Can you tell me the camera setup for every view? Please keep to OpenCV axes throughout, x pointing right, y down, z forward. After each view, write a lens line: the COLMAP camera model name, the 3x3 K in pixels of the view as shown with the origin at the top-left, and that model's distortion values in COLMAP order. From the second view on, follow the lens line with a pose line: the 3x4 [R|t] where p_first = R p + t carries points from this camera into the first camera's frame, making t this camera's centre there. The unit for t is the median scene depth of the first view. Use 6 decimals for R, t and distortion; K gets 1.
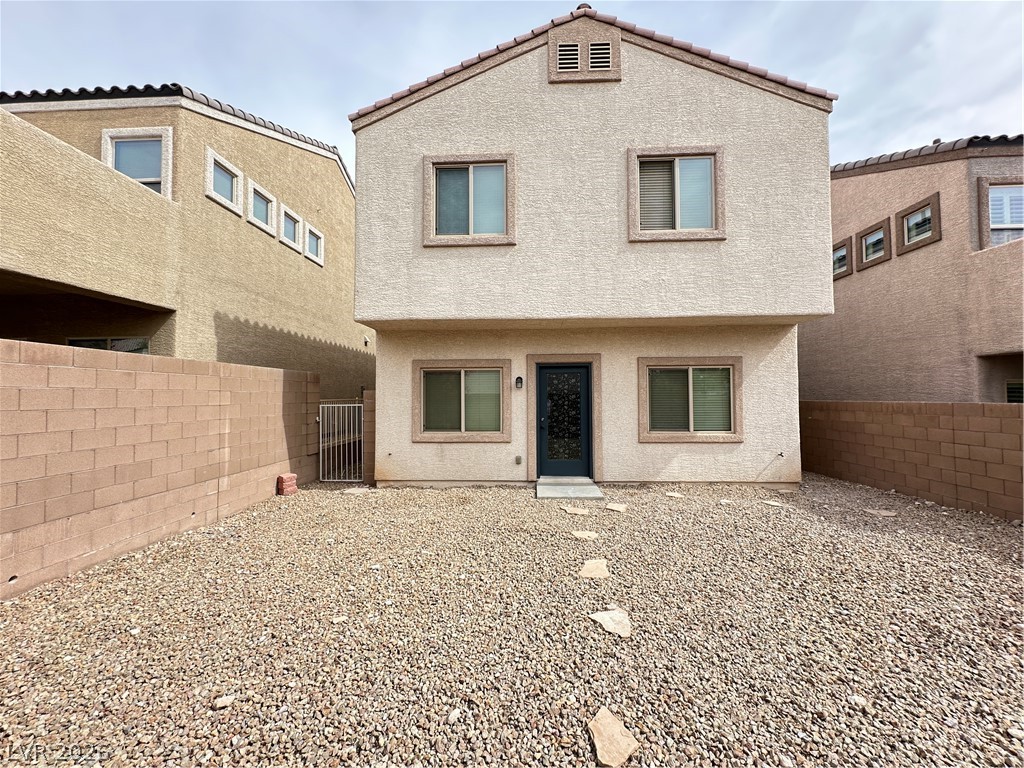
lens RADIAL K [[407.5, 0, 511.3], [0, 407.5, 386.6], [0, 0, 1]] dist [0.000436, -0.000459]
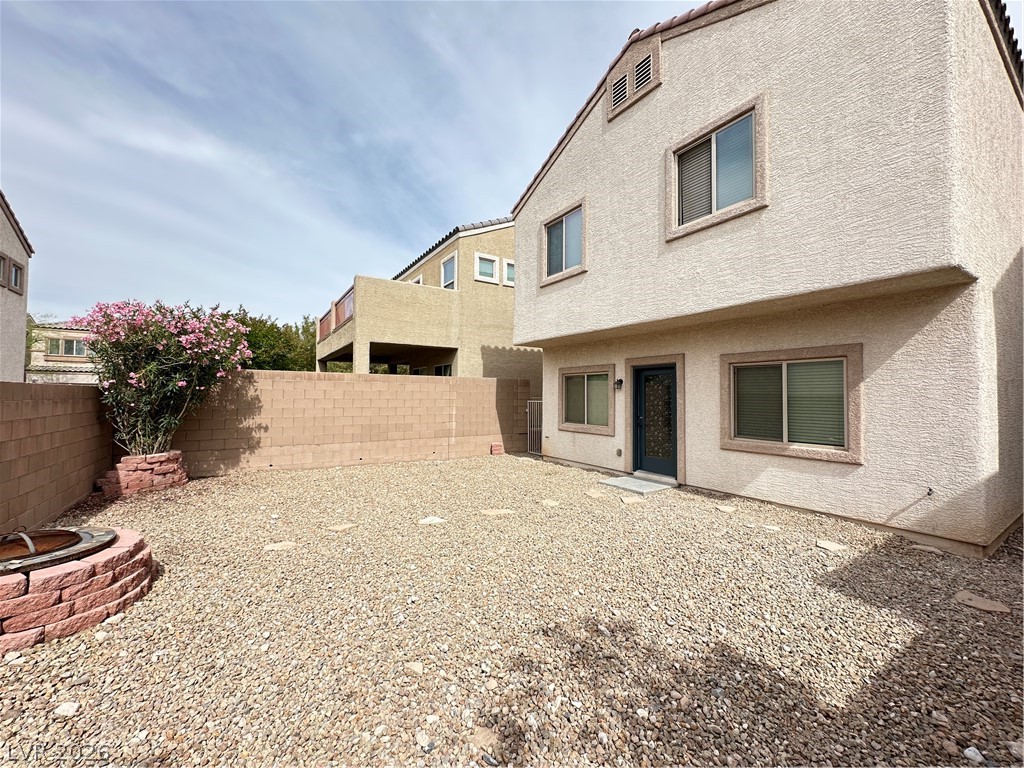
lens RADIAL K [[407.5, 0, 506.4], [0, 407.5, 385.8], [0, 0, 1]] dist [0.000436, -0.000459]
pose [[0.580156, -0.010321, -0.814440, 0.779858], [0.012621, 0.999914, -0.003681, -0.005073], [0.814408, -0.008144, 0.580236, 0.089456]]
